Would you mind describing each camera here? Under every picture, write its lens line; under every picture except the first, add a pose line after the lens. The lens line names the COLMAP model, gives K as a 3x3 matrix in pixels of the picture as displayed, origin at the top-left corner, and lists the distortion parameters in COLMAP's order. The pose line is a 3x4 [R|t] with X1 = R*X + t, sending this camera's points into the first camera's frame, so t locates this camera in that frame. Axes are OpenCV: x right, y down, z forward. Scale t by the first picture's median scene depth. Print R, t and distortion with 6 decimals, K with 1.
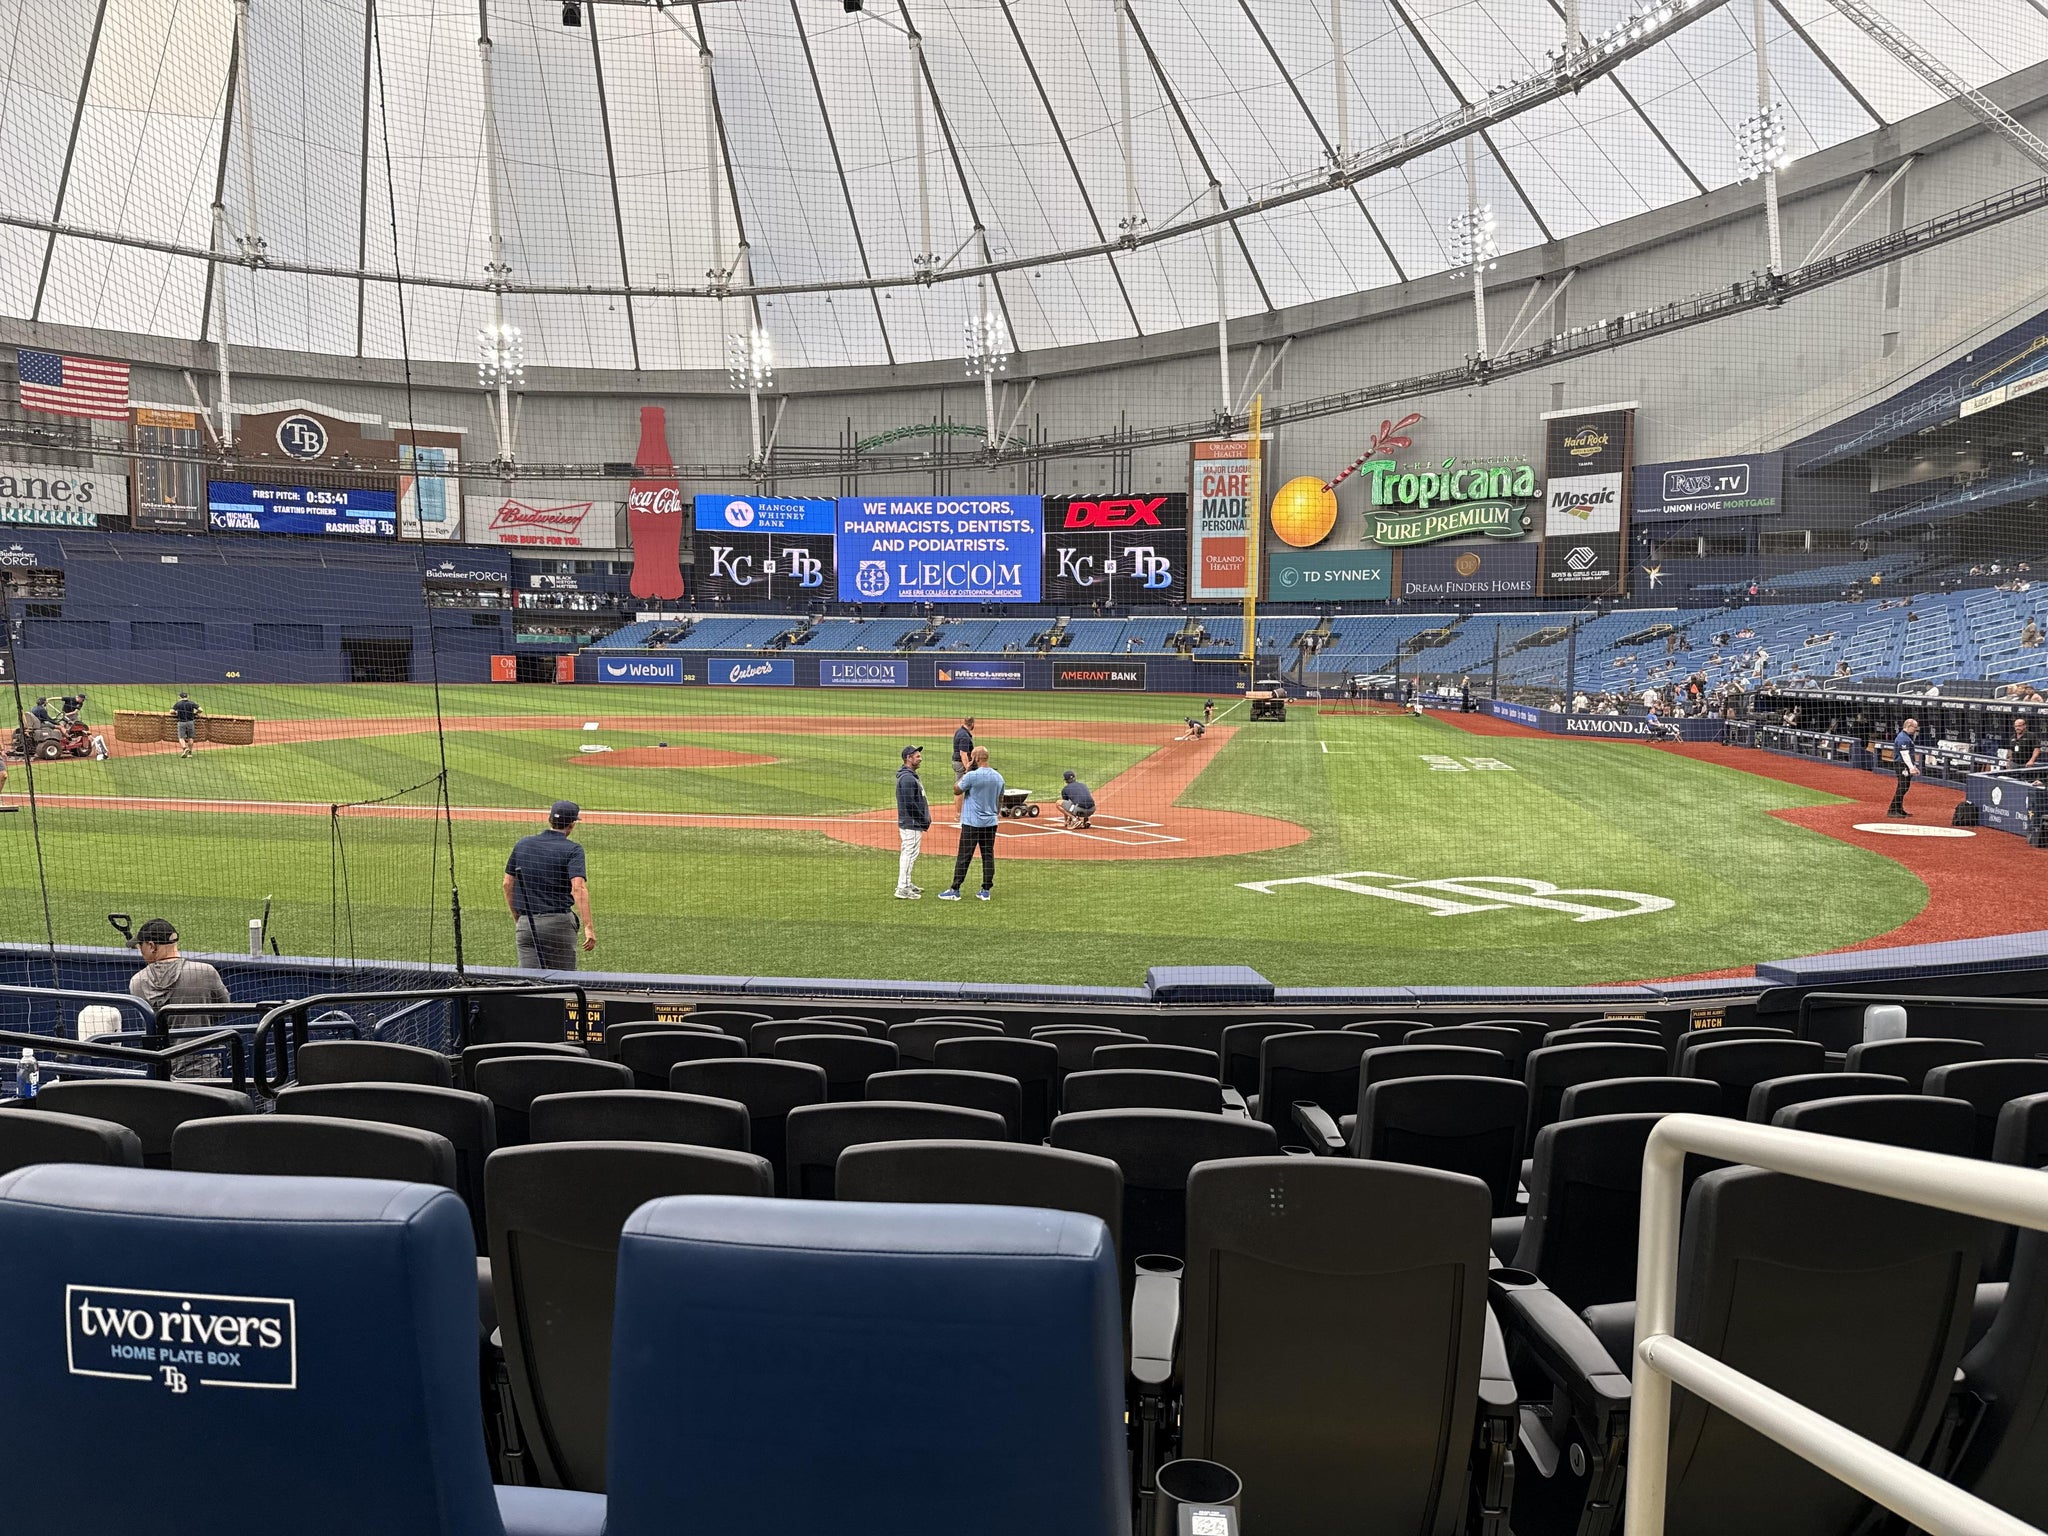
lens RADIAL K [[1425.6, 0, 1022.1], [0, 1425.6, 780.5], [0, 0, 1]] dist [0.094142, -0.133924]
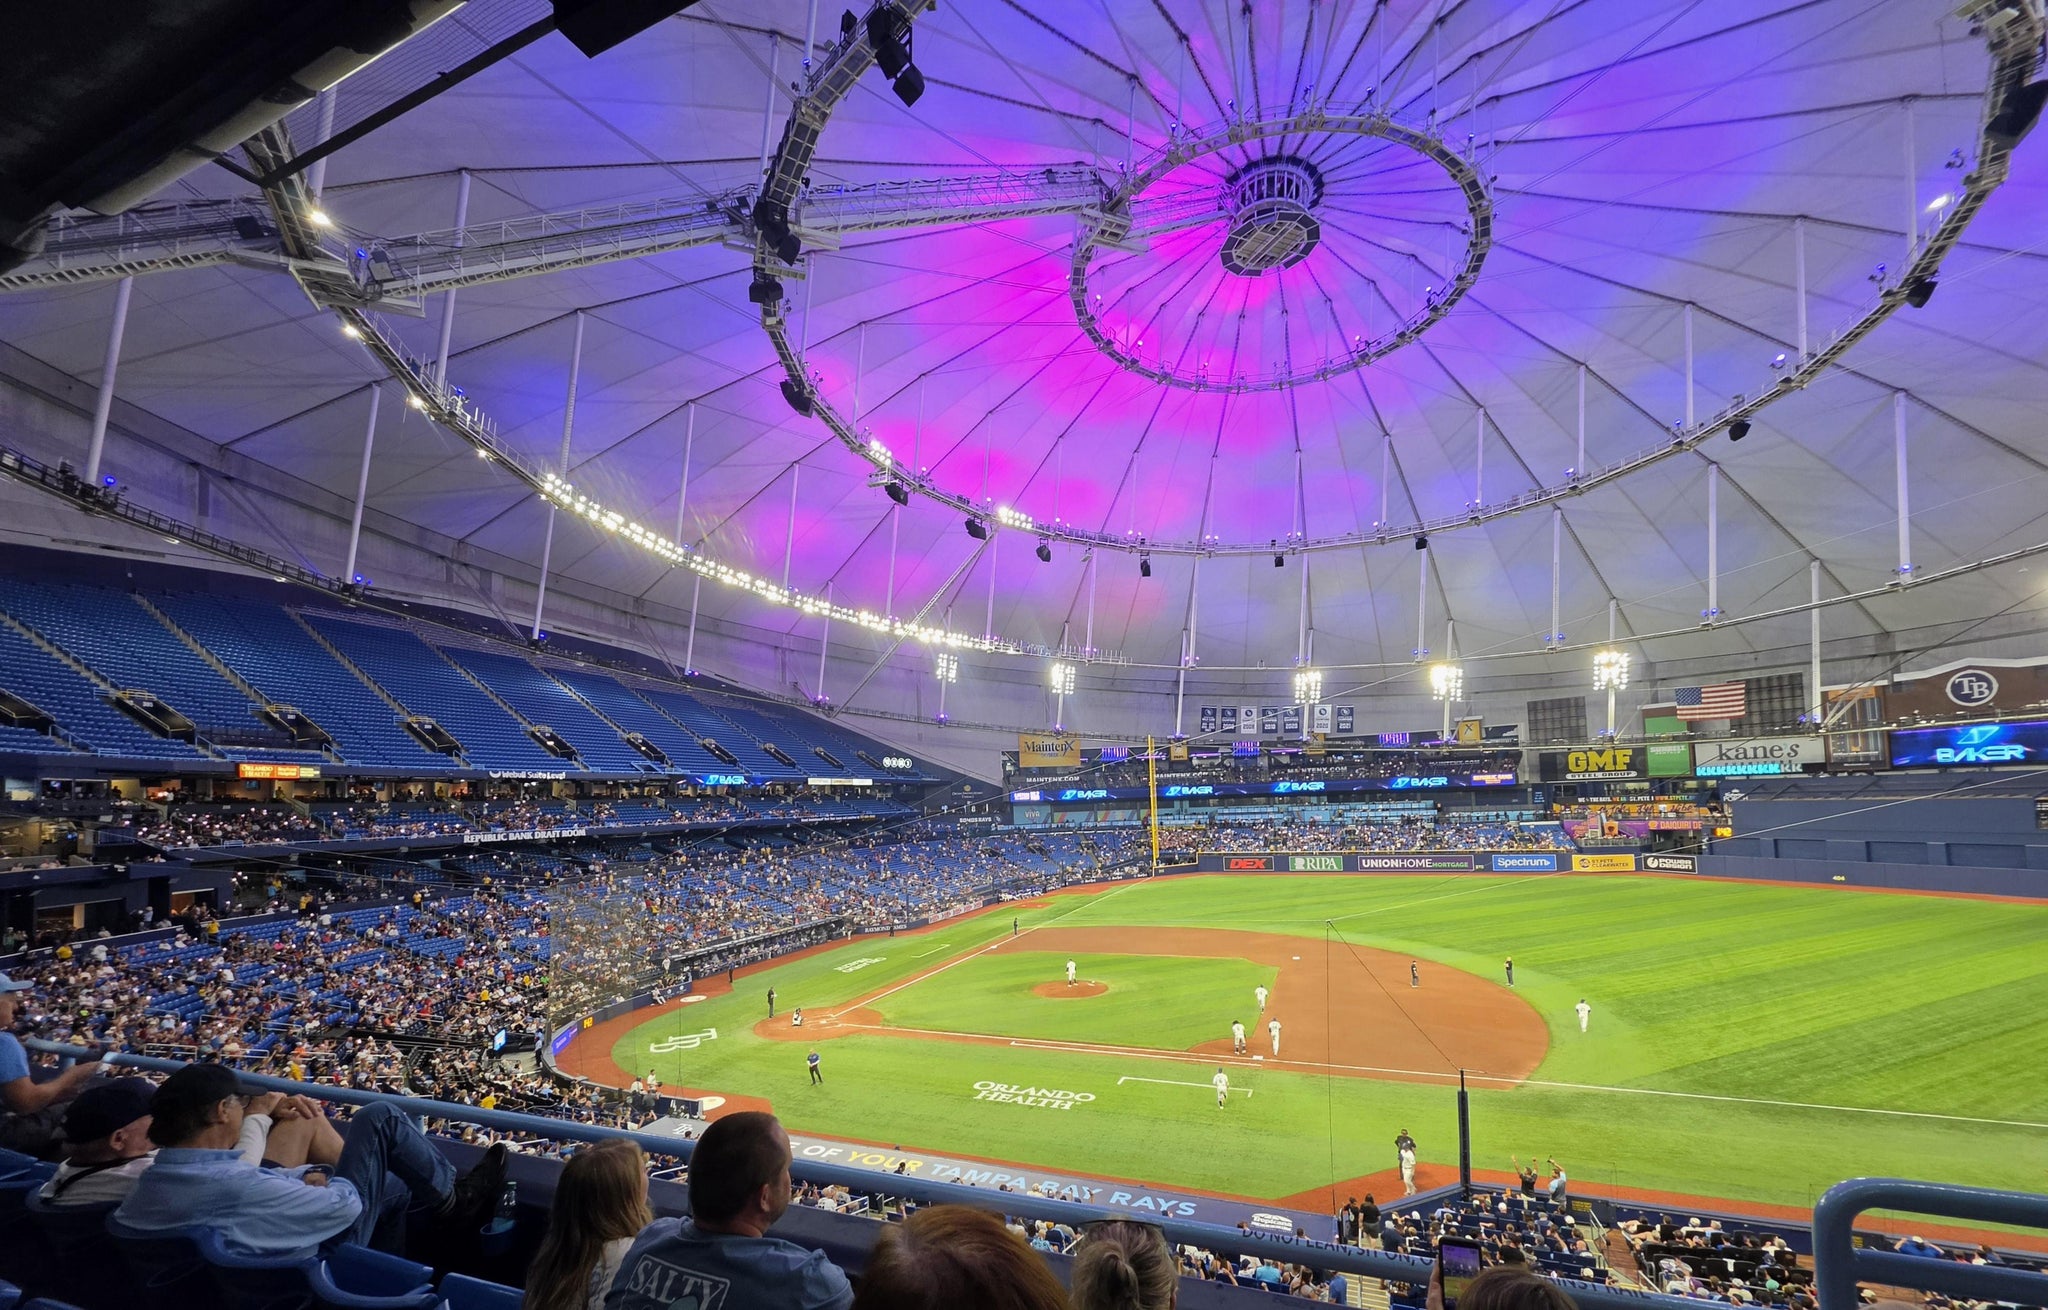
lens RADIAL K [[818.6, 0, 1011.2], [0, 818.6, 763.4], [0, 0, 1]] dist [-0.003131, -0.000090]
pose [[-0.201760, -0.047022, -0.978306, 0.374085], [-0.048849, 0.998087, -0.037898, -0.107116], [0.978216, 0.040143, -0.203671, 0.341739]]
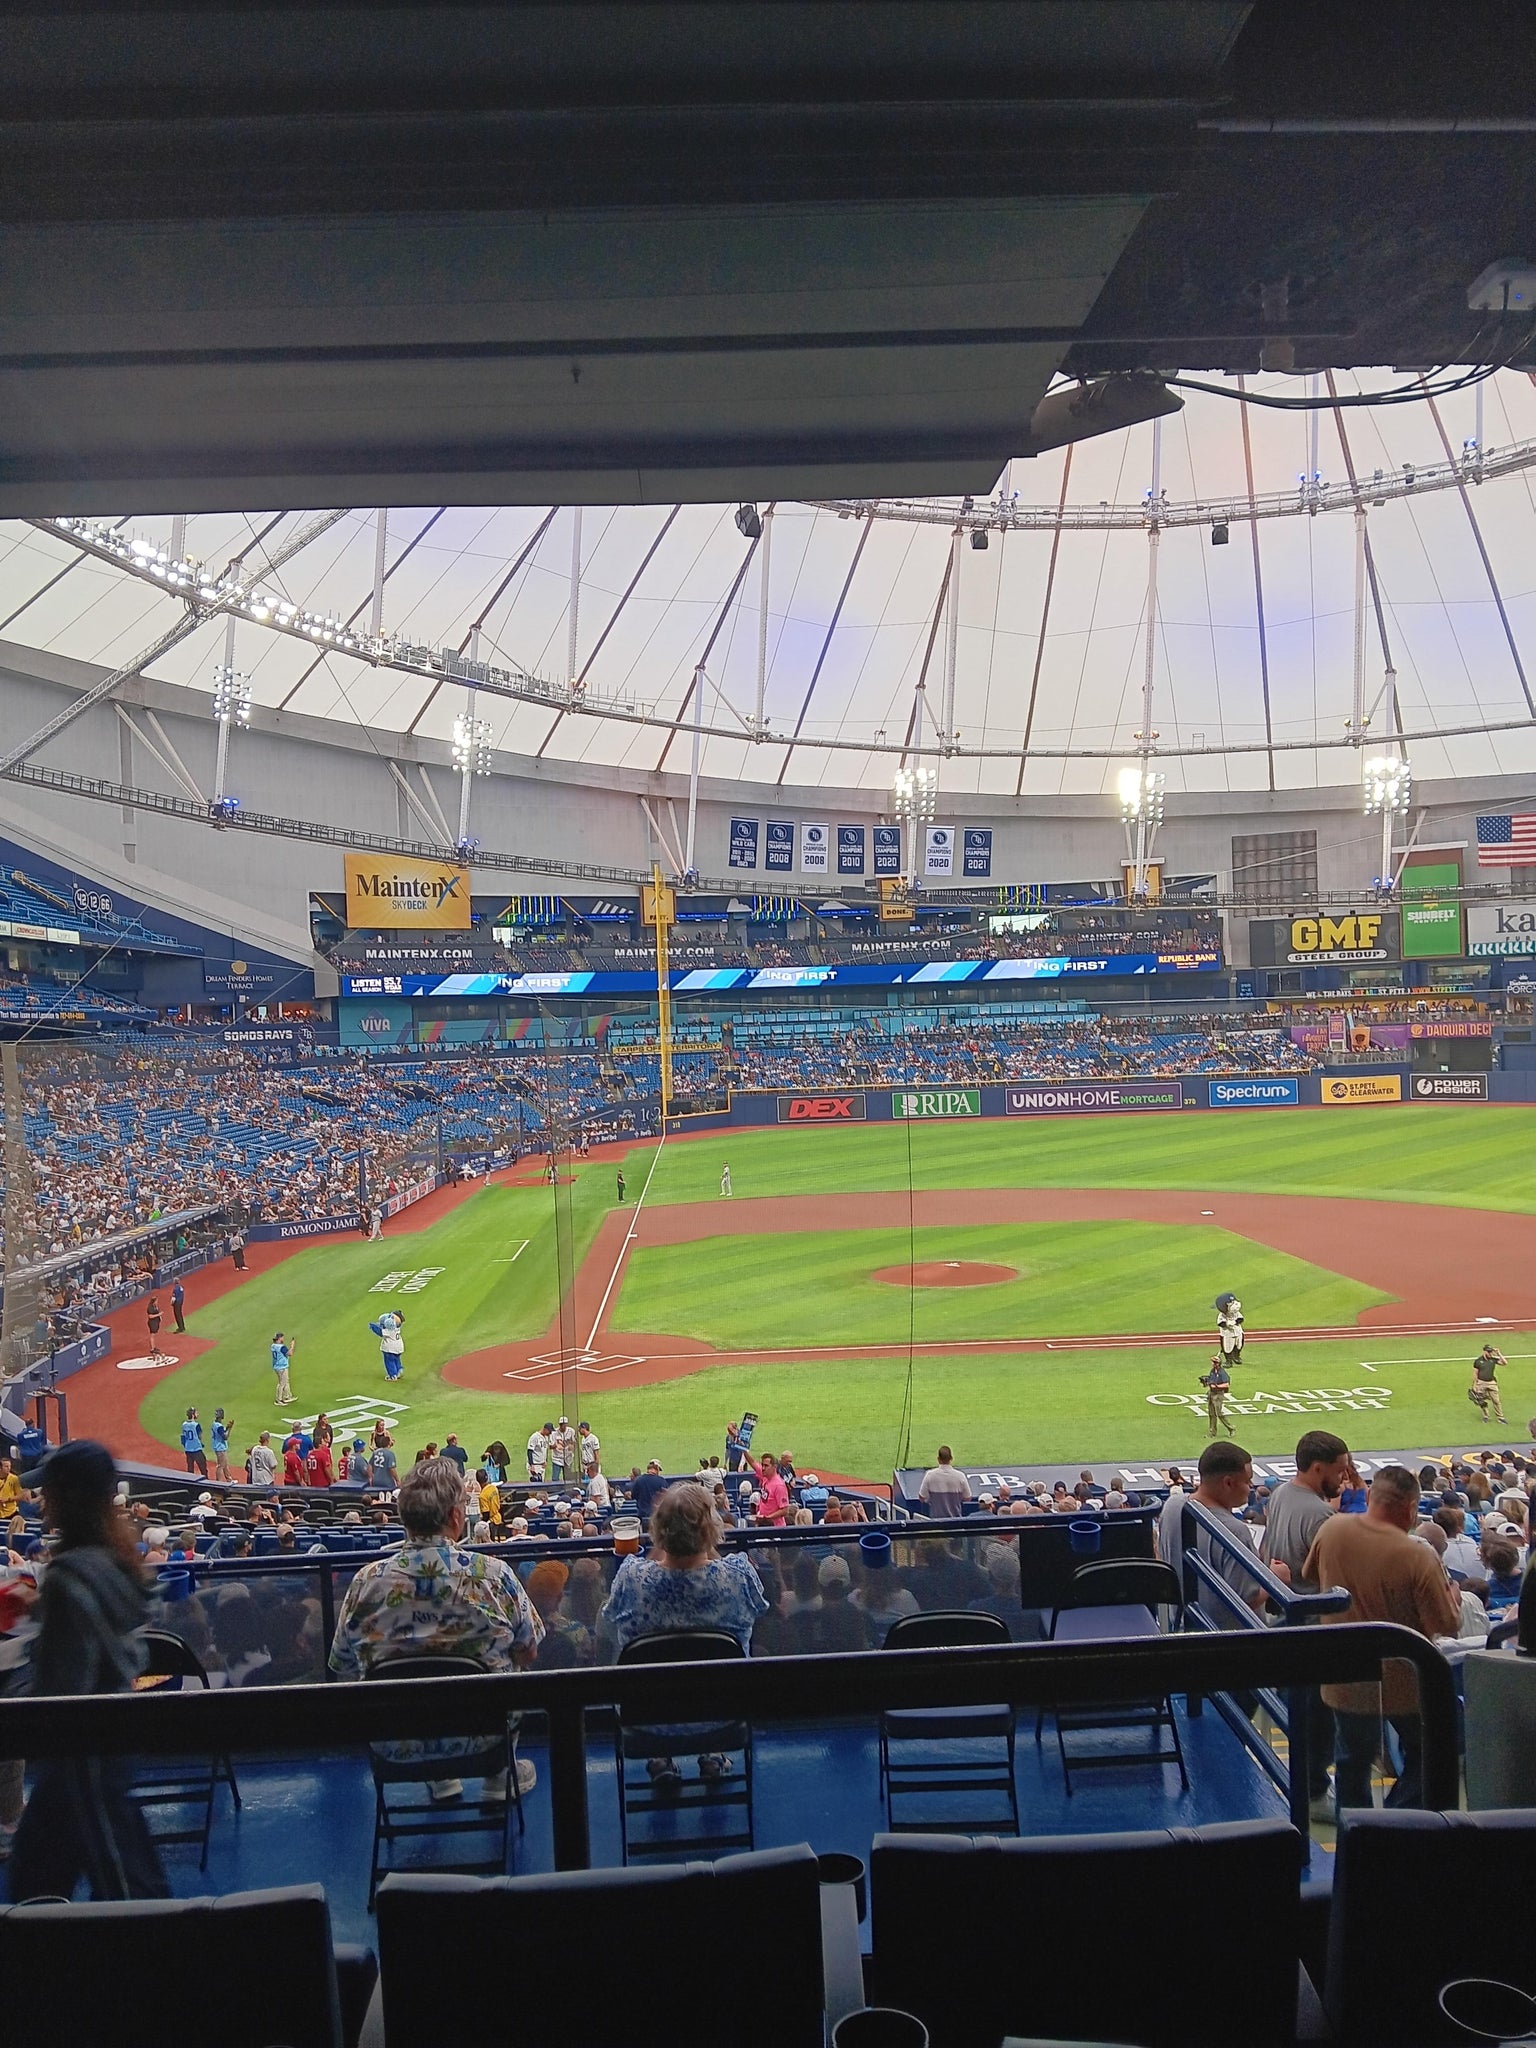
lens RADIAL K [[1576.3, 0, 771.9], [0, 1576.3, 1038.5], [0, 0, 1]] dist [0.188600, -0.522745]
pose [[0.232341, -0.007120, -0.972608, 0.354242], [-0.044239, 0.998861, -0.017880, -0.060316], [0.971628, 0.047181, 0.231761, 0.133817]]
